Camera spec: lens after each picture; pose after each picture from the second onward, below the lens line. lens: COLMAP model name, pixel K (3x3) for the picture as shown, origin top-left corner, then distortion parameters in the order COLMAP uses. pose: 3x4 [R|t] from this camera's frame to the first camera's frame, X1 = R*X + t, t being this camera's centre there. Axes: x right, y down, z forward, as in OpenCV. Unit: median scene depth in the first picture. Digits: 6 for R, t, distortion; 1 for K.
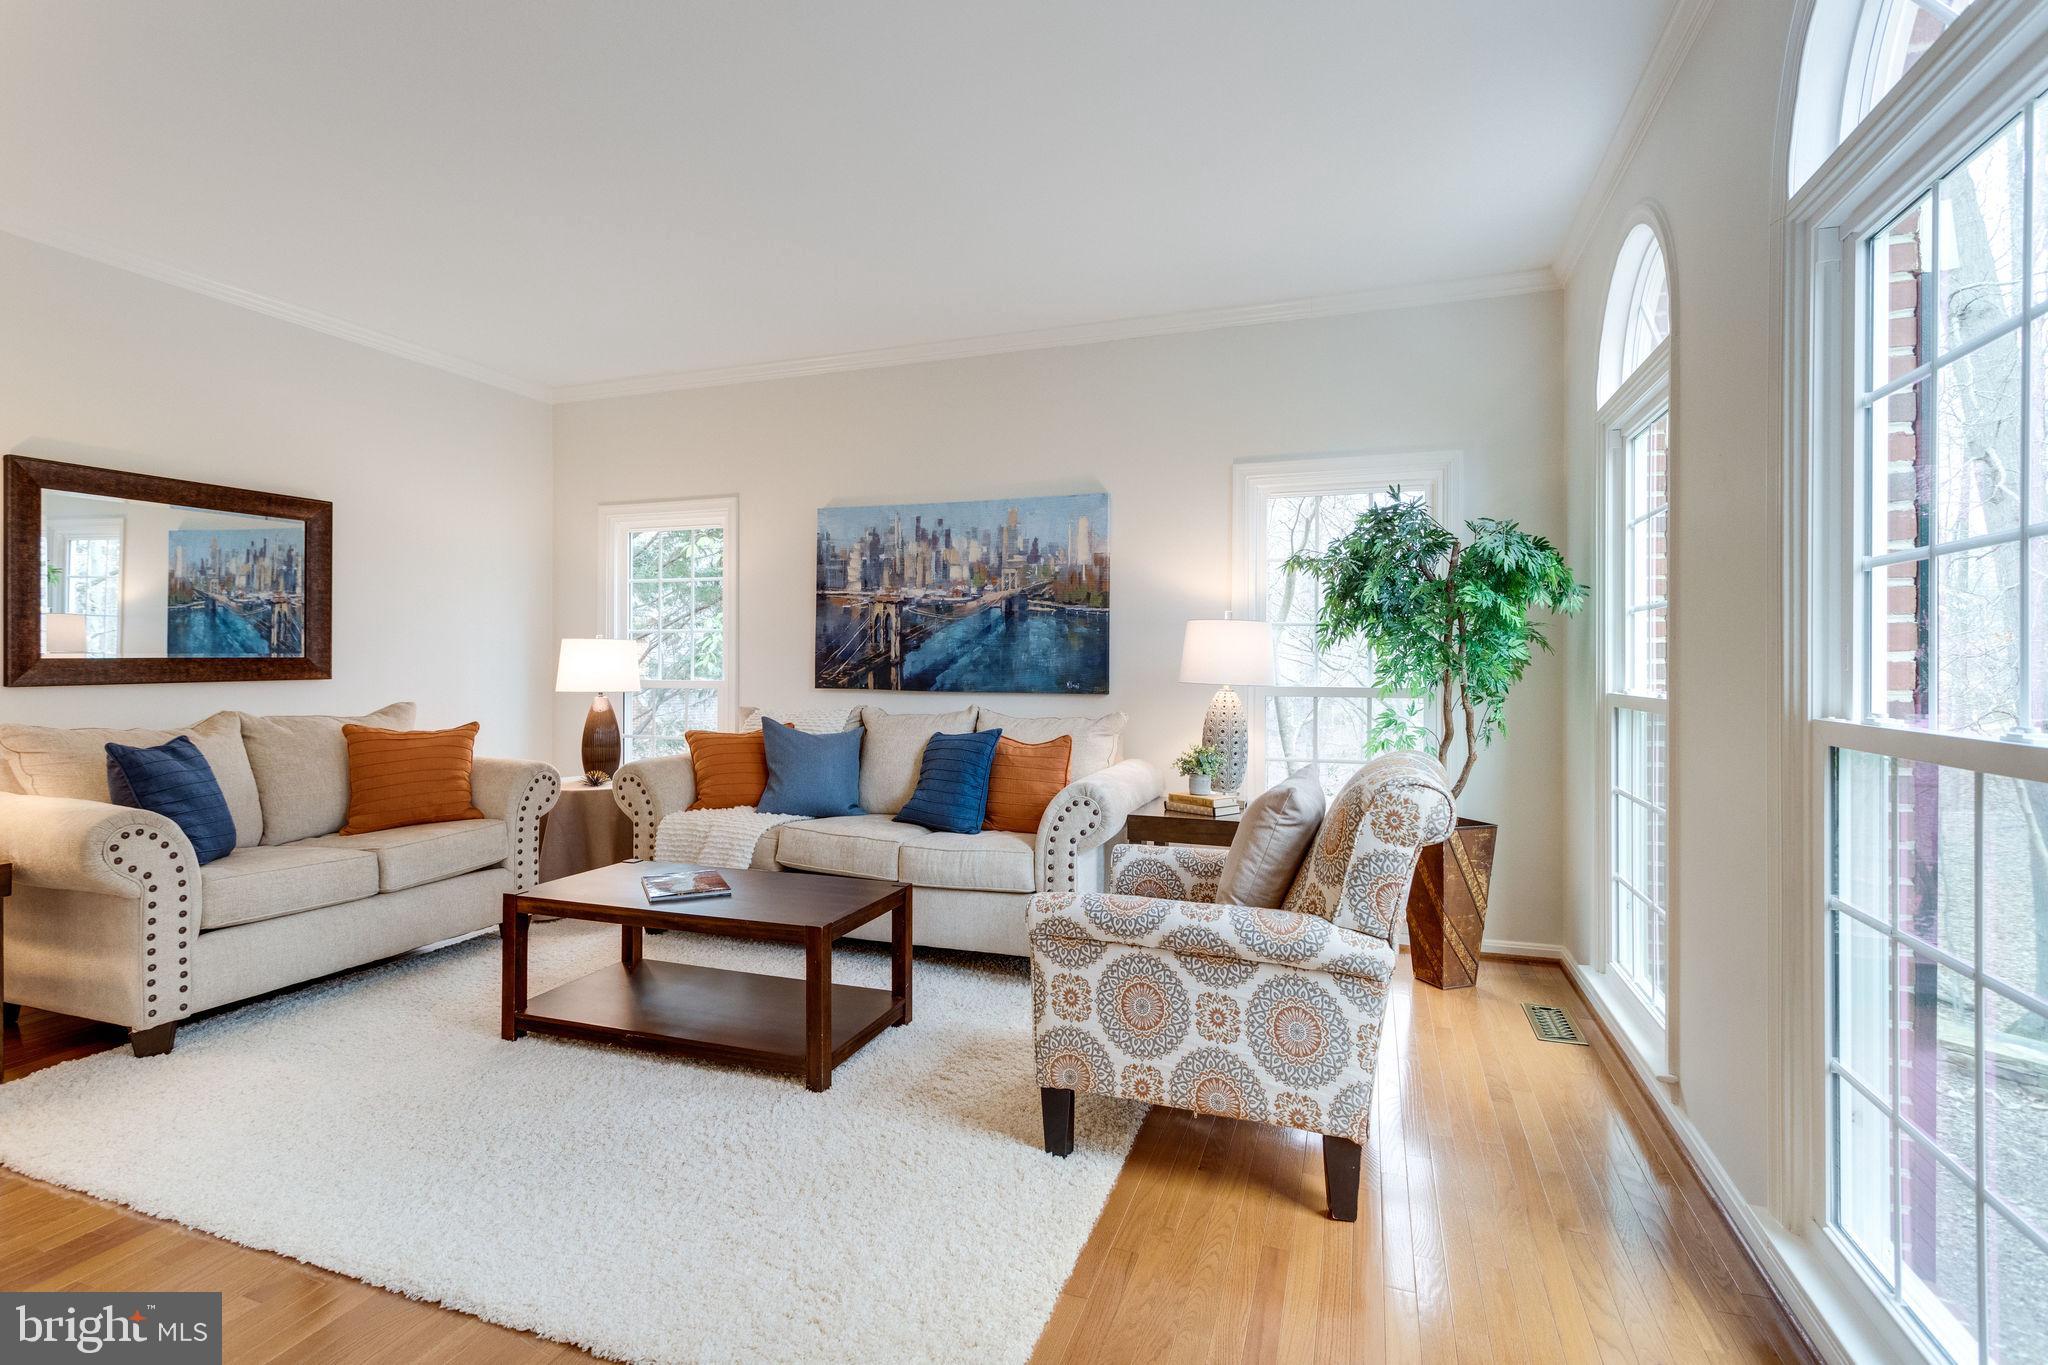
lens RADIAL K [[984.8, 0, 1025.7], [0, 984.8, 669.7], [0, 0, 1]] dist [0.002213, 0.001128]
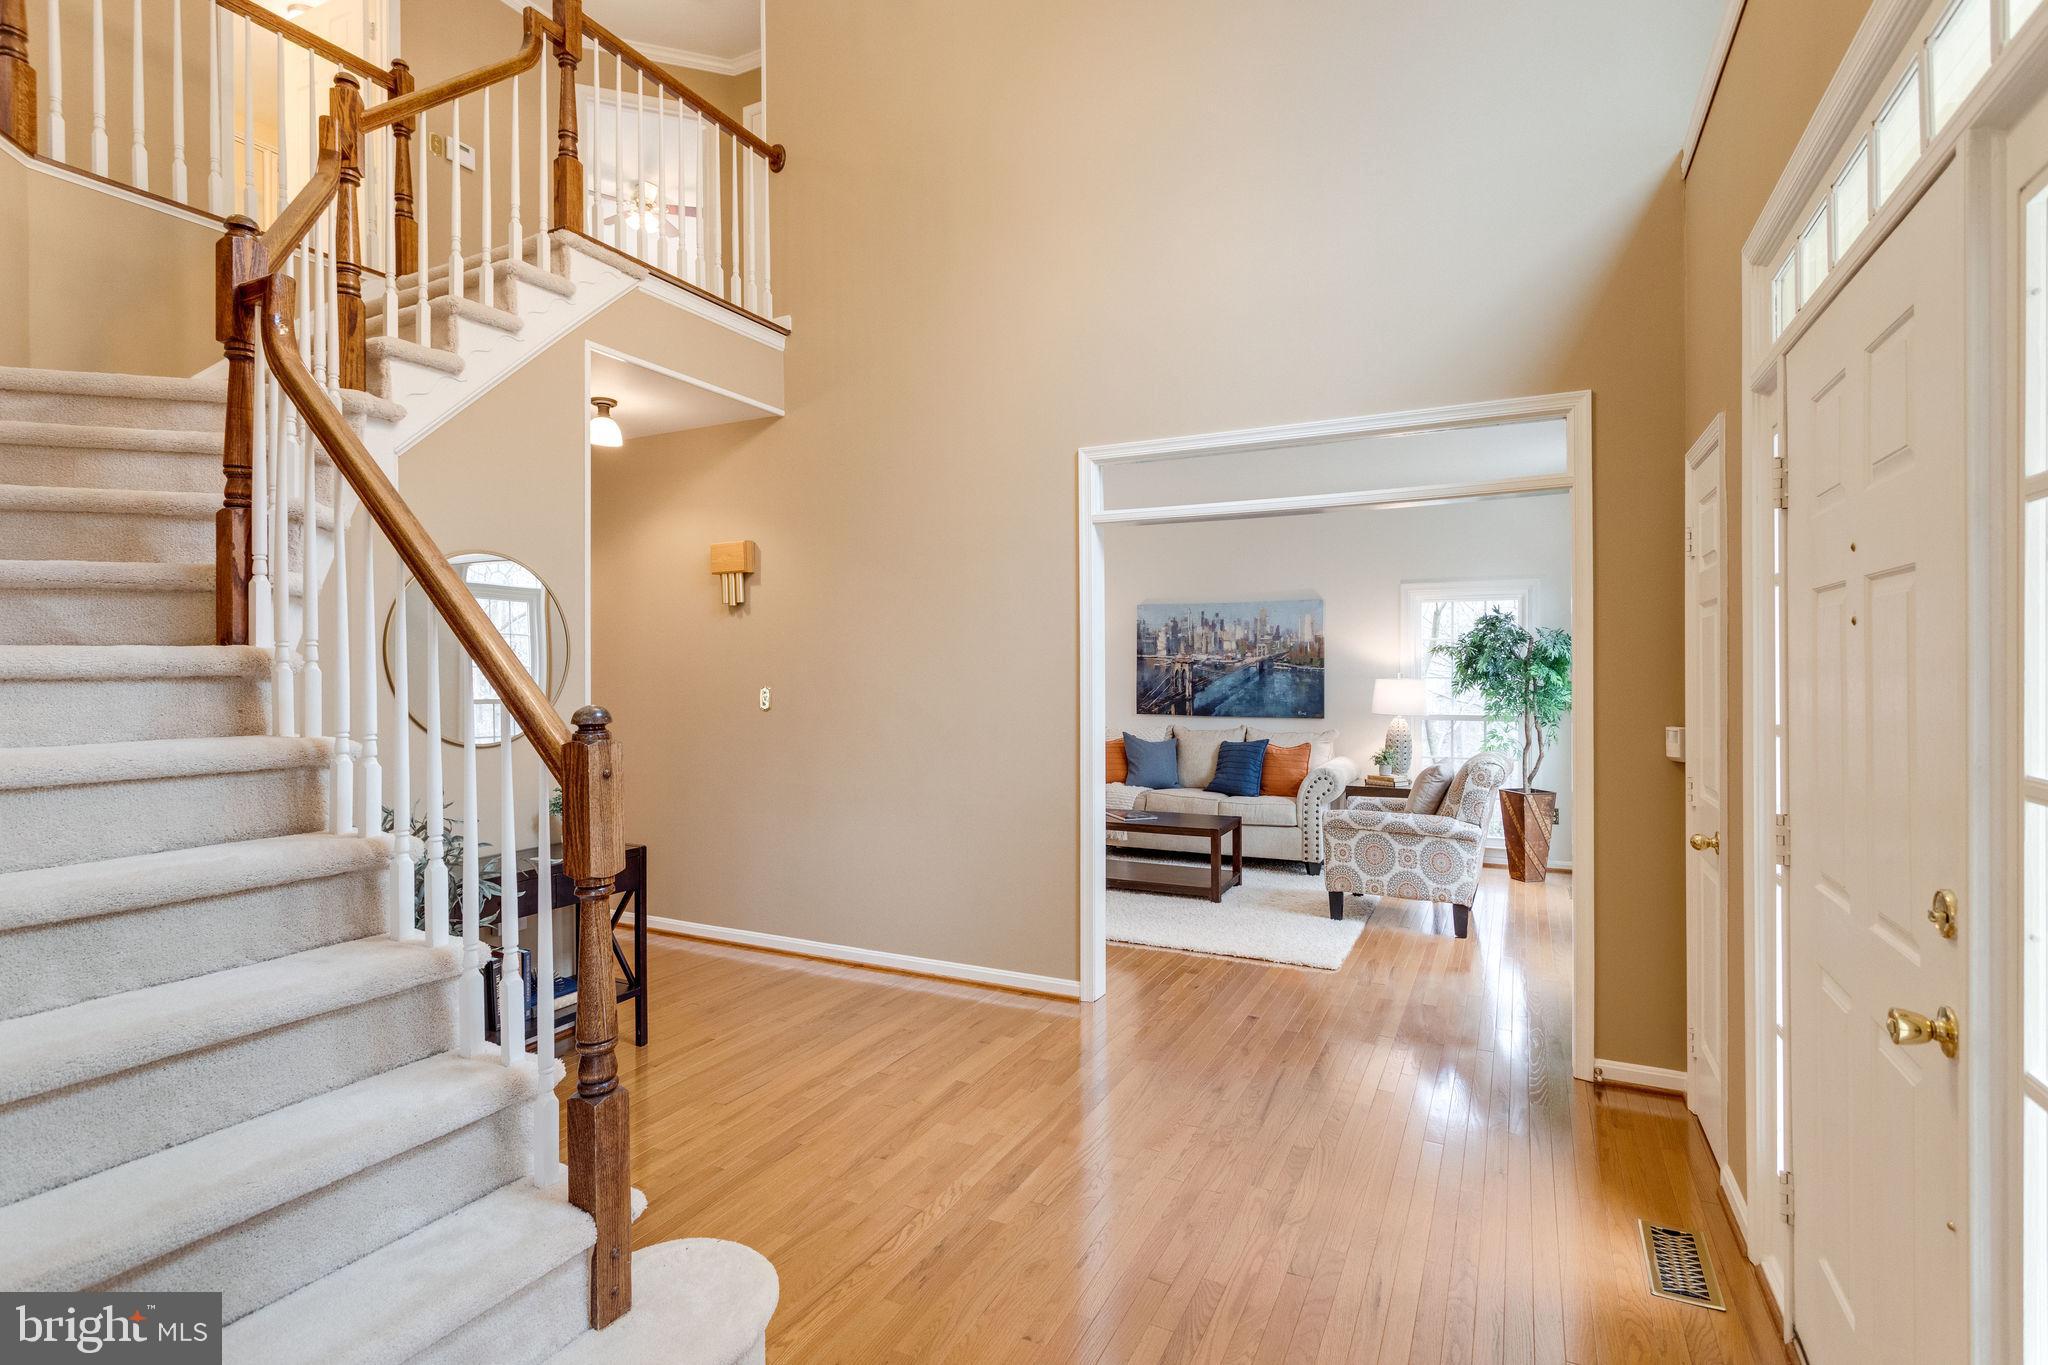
lens RADIAL K [[984.8, 0, 1030.2], [0, 984.8, 676.8], [0, 0, 1]] dist [0.002213, 0.001128]
pose [[0.992041, -0.006400, -0.125756, -0.232736], [0.006542, 0.999978, 0.000714, -0.058468], [0.125748, -0.001531, 0.992061, -0.847518]]
